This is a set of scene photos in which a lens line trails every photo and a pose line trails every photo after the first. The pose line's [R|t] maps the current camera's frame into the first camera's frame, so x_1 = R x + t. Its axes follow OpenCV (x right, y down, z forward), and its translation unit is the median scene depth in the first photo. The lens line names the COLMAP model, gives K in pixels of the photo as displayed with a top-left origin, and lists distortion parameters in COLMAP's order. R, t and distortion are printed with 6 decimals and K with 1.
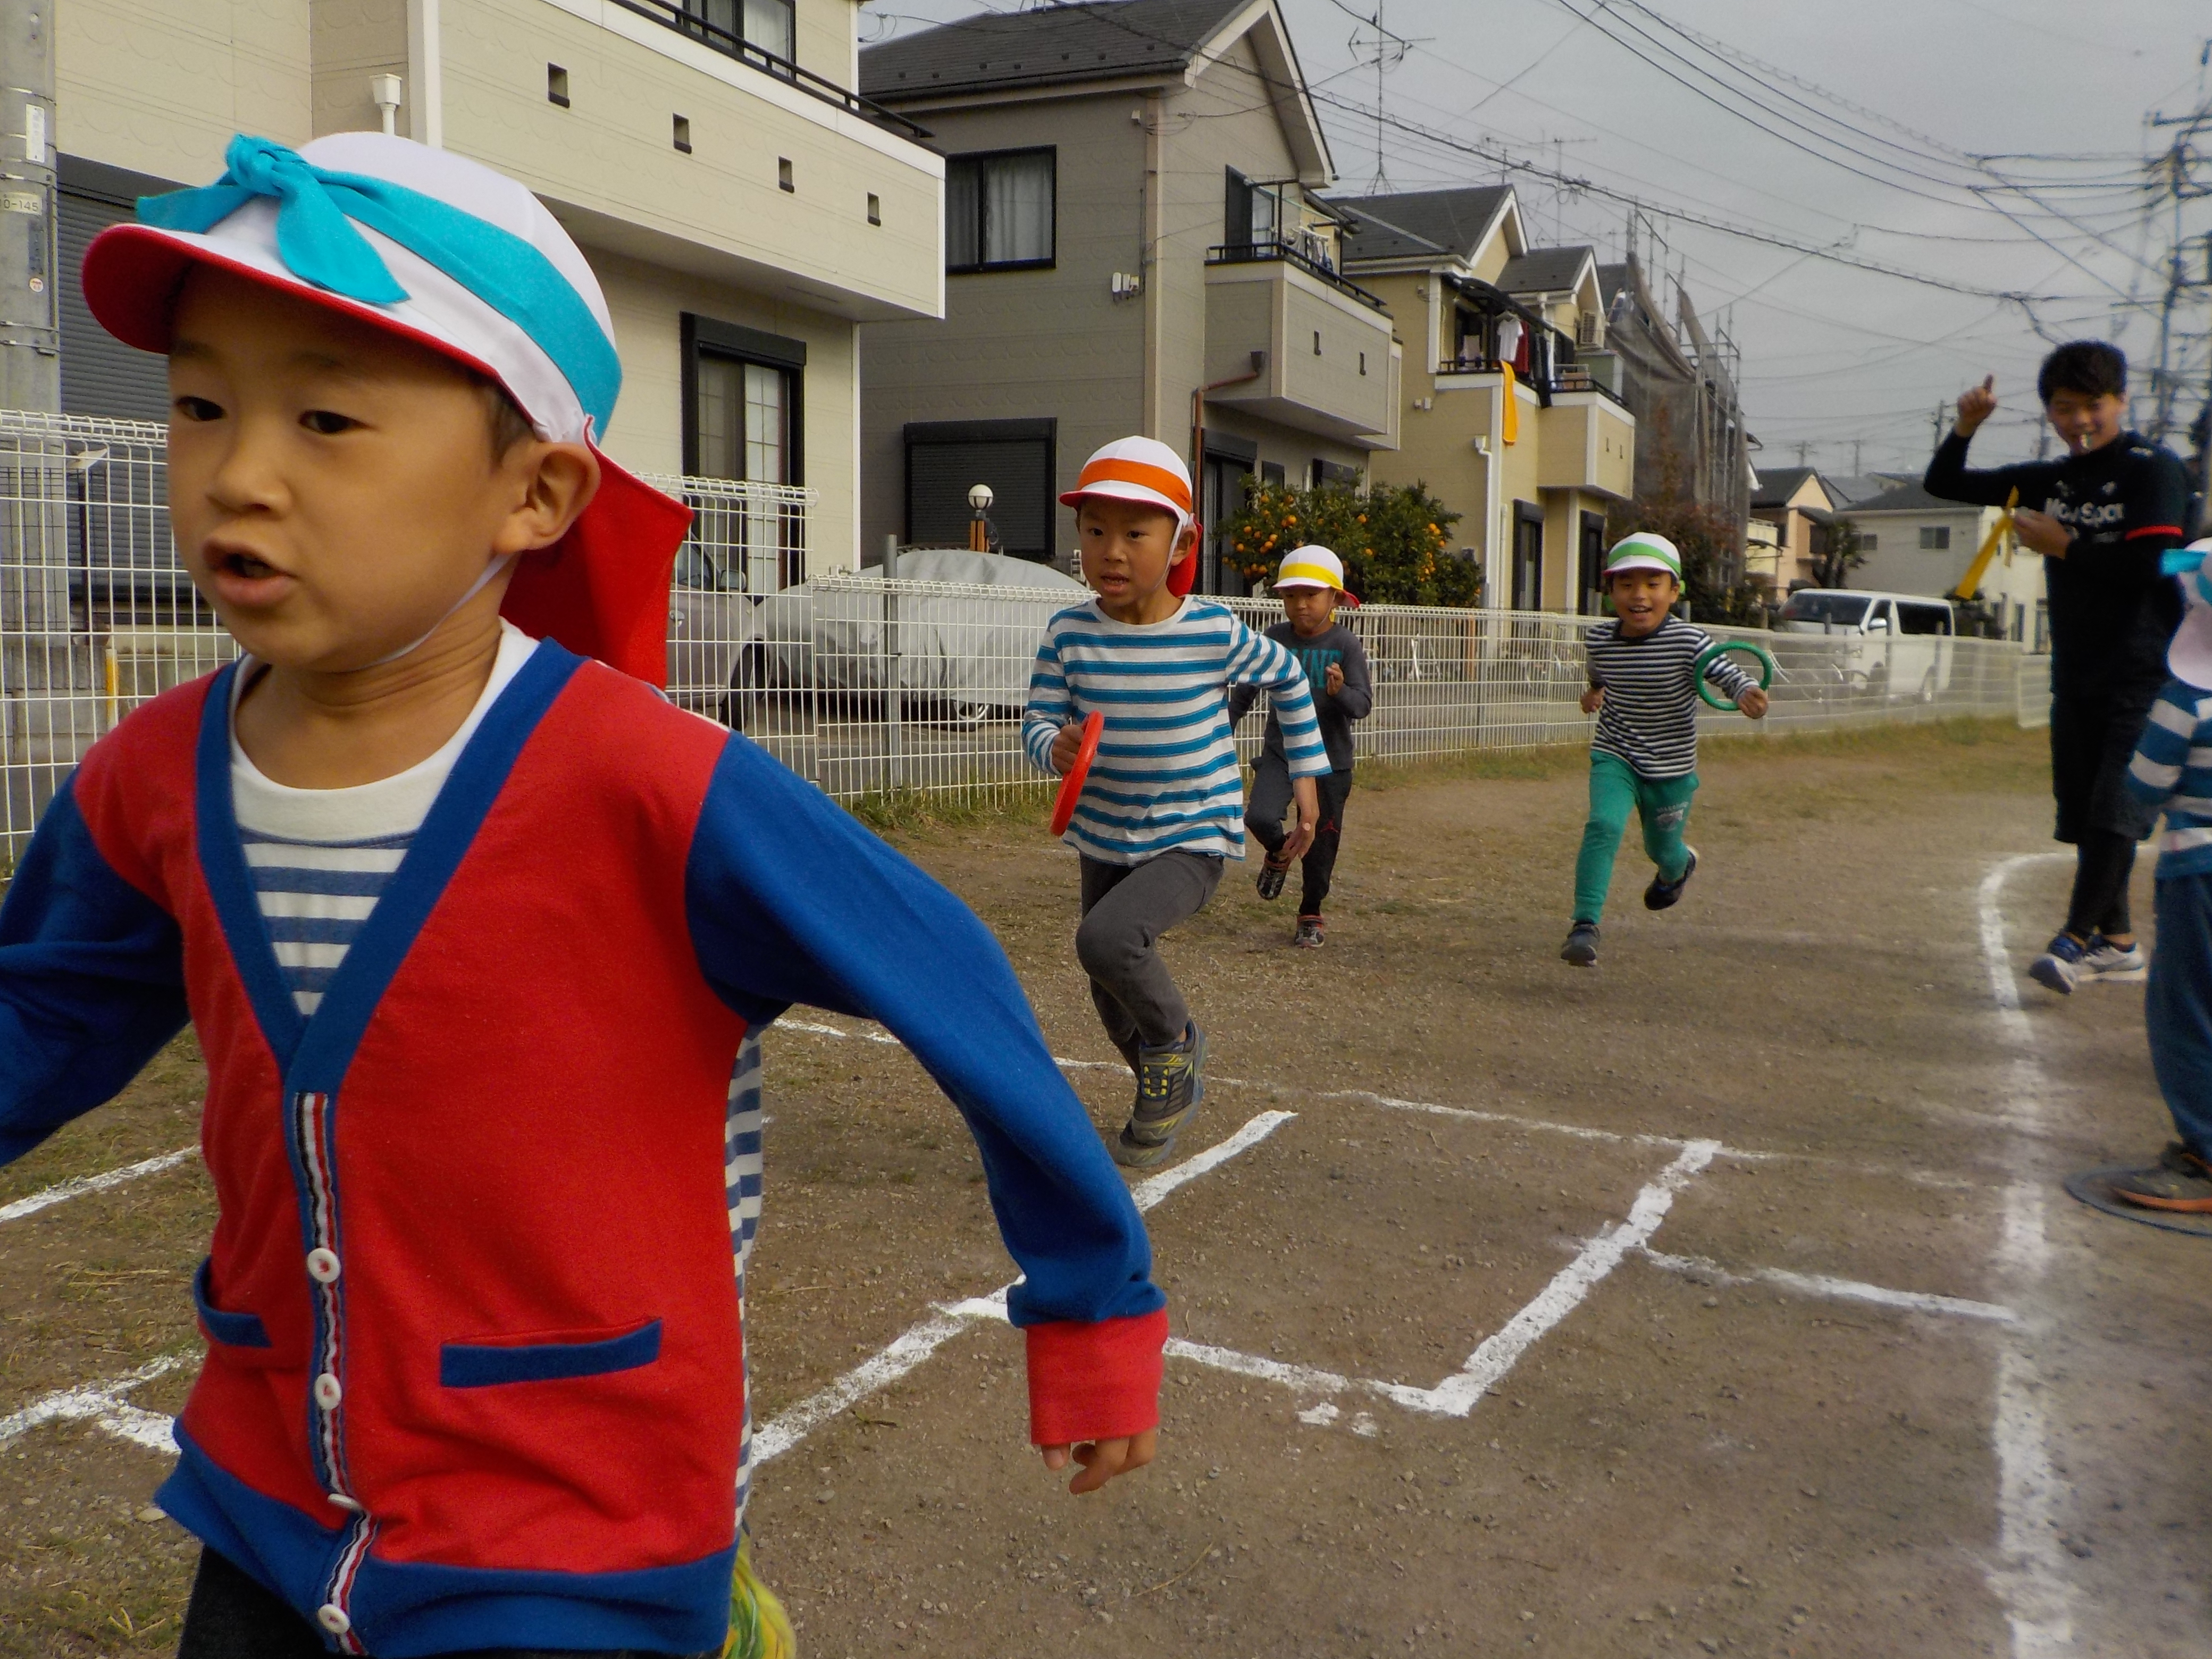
lens RADIAL K [[1972.3, 0, 1106.0], [0, 1972.3, 829.5], [0, 0, 1]] dist [0.035324, -0.007913]
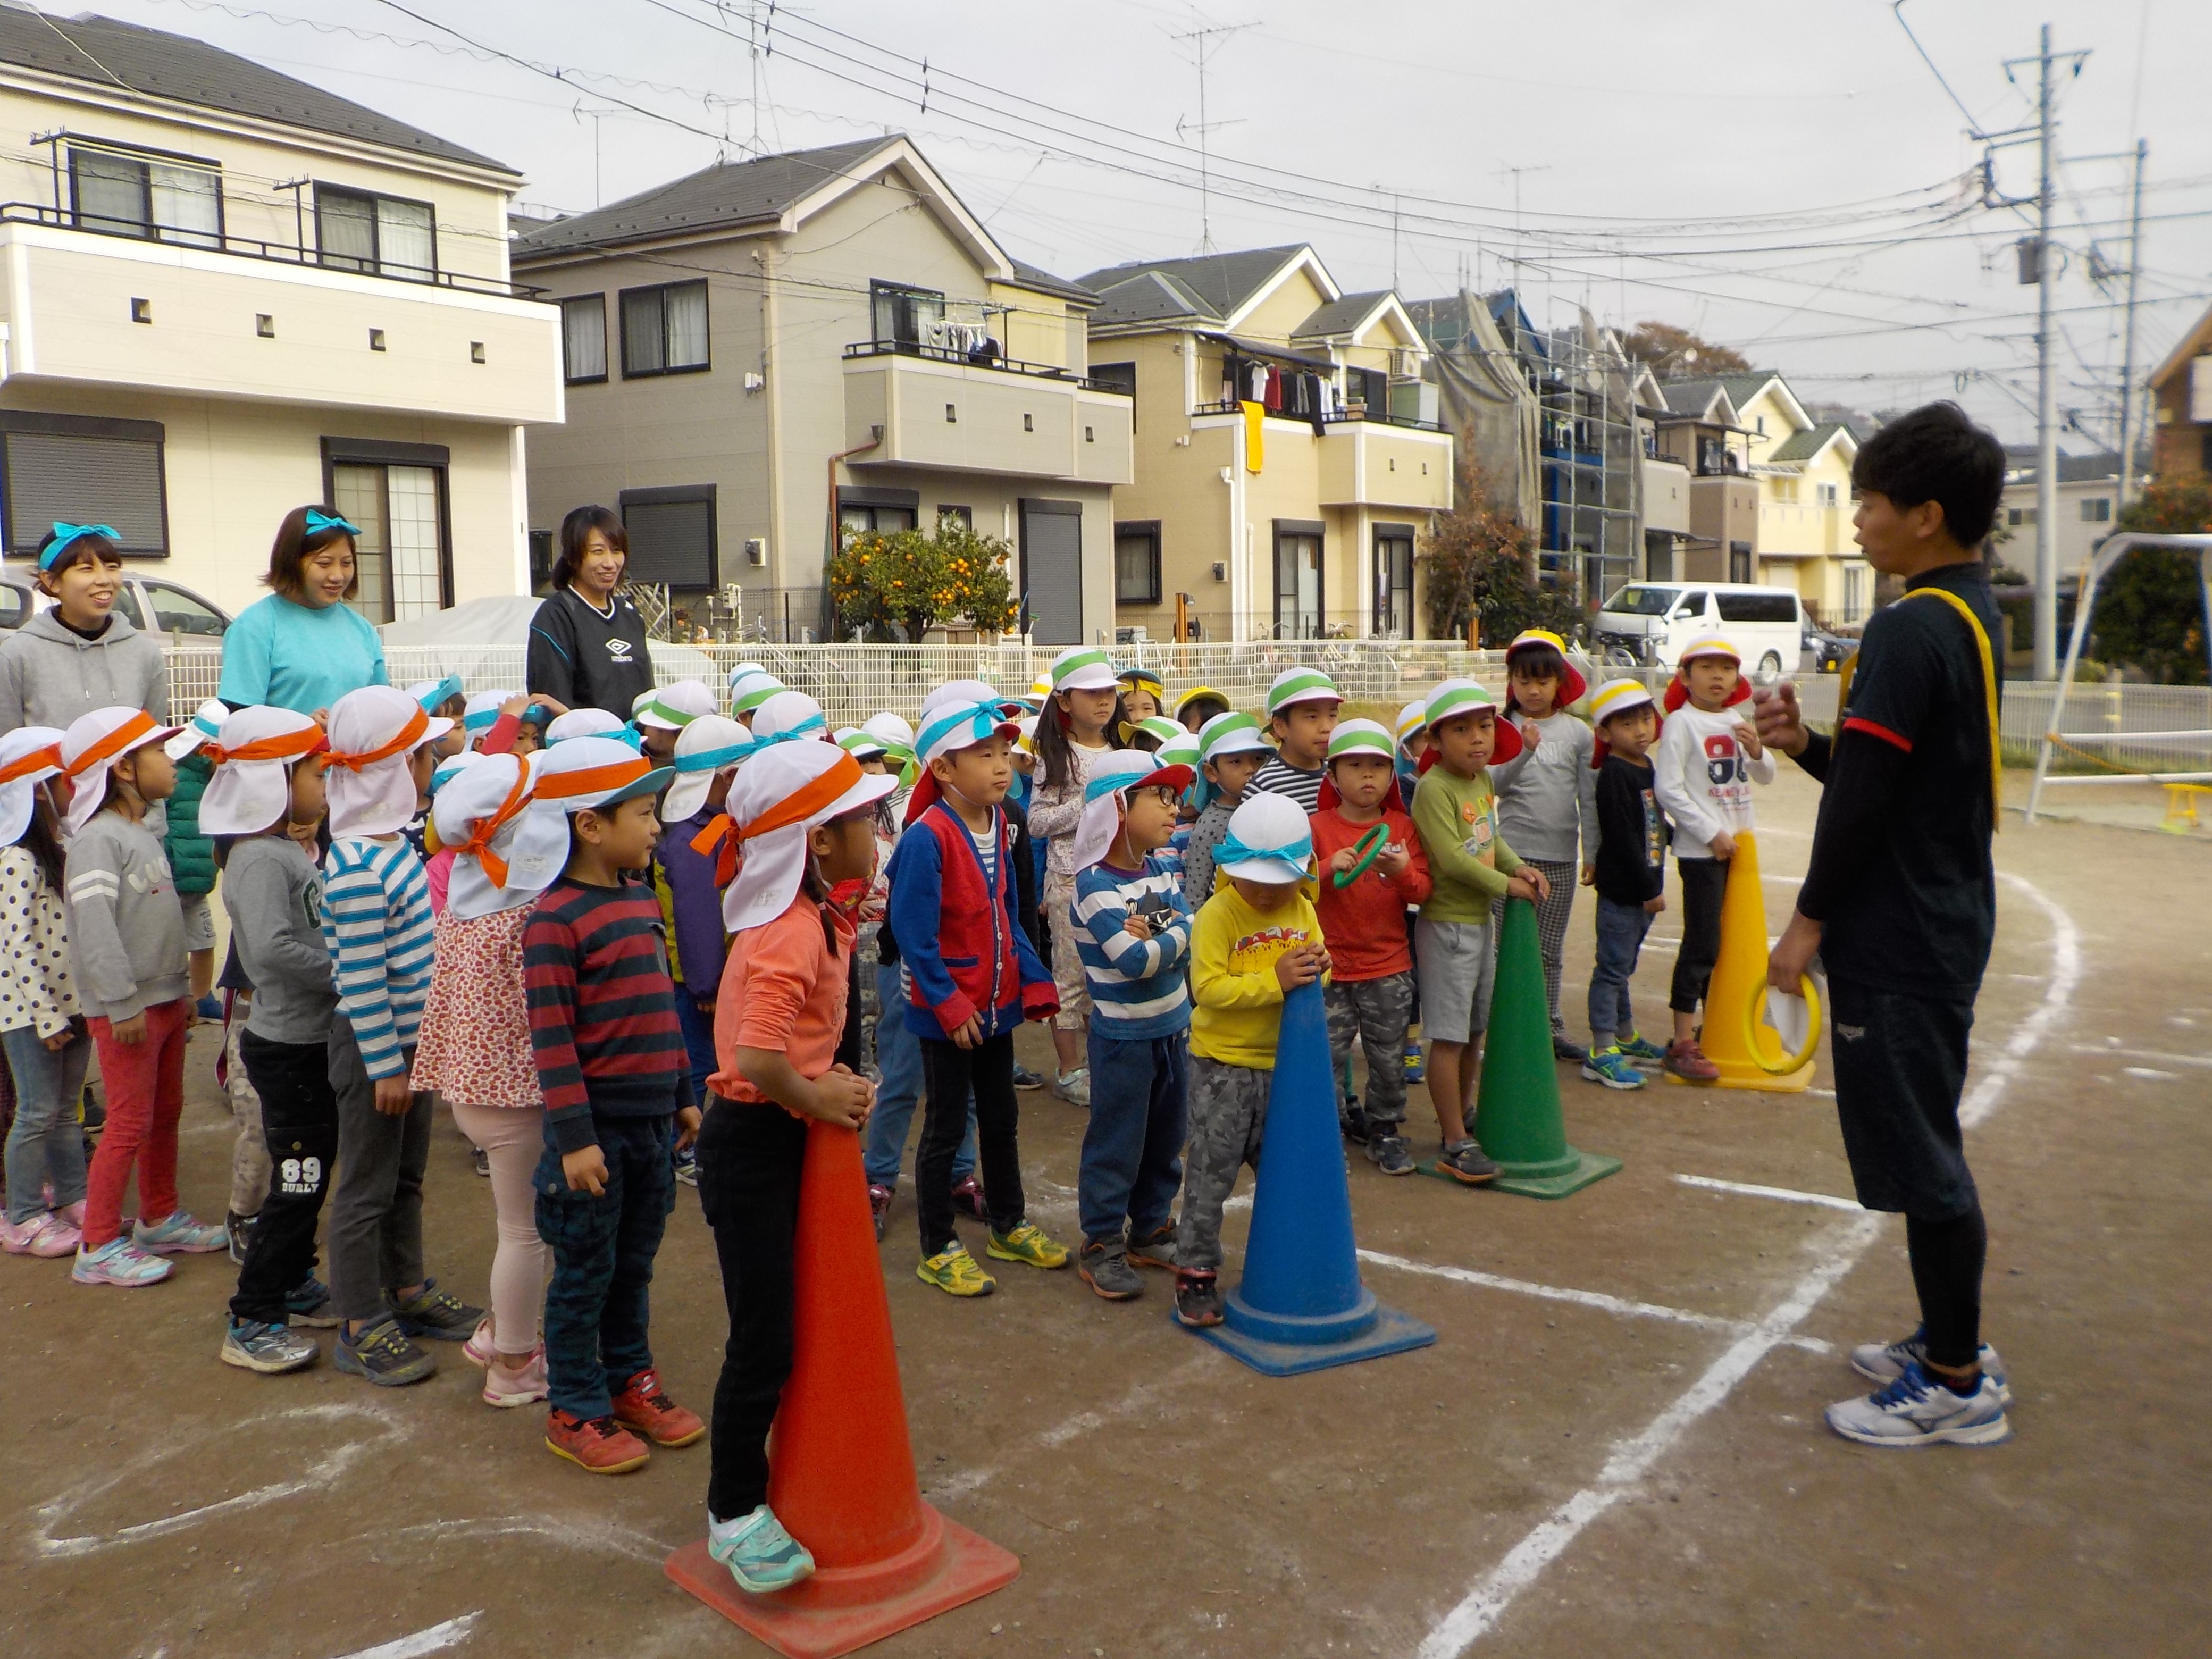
lens RADIAL K [[1972.3, 0, 1106.0], [0, 1972.3, 829.5], [0, 0, 1]] dist [0.035324, -0.007913]
pose [[0.983014, -0.003892, -0.183492, 0.425464], [0.004896, 0.999975, 0.005017, 0.014378], [0.183468, -0.005830, 0.983008, -0.221781]]
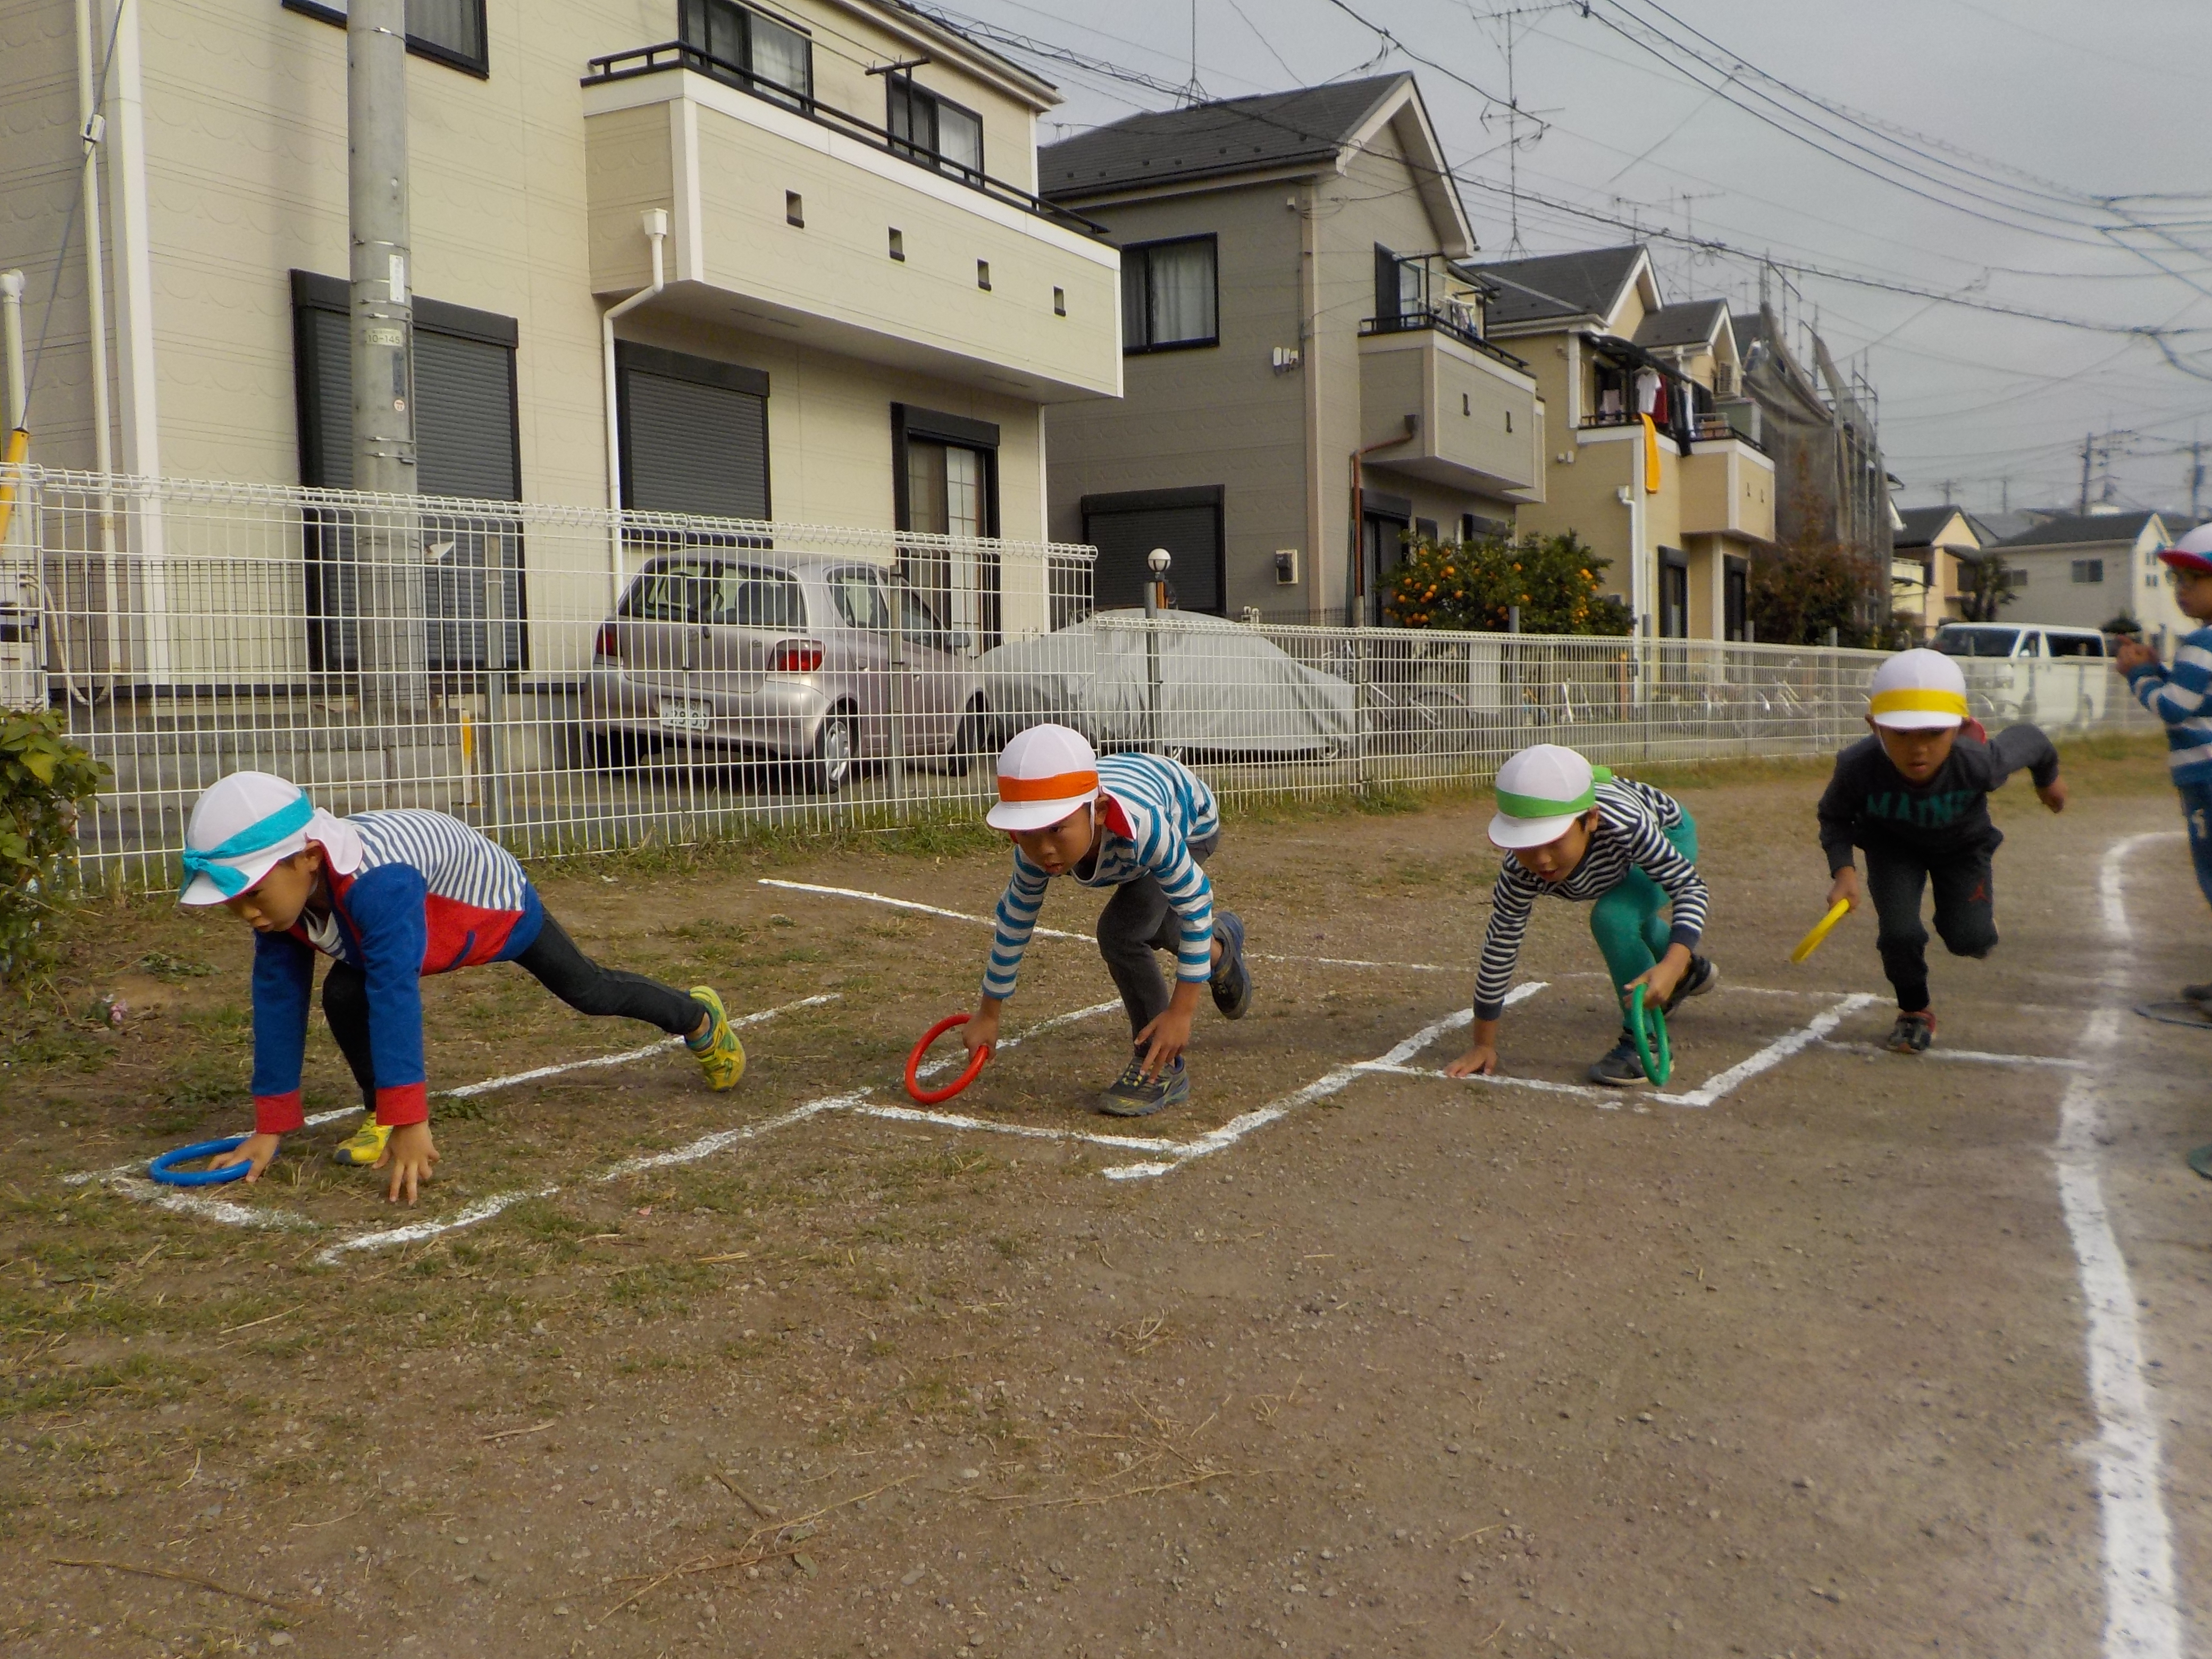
lens RADIAL K [[1978.9, 0, 1131.6], [0, 1978.9, 825.6], [0, 0, 1]] dist [0.044420, -0.003631]
pose [[0.997958, -0.029523, -0.056650, -0.017696], [0.027445, 0.998934, -0.037114, 0.012914], [0.057685, 0.035483, 0.997704, -0.059443]]
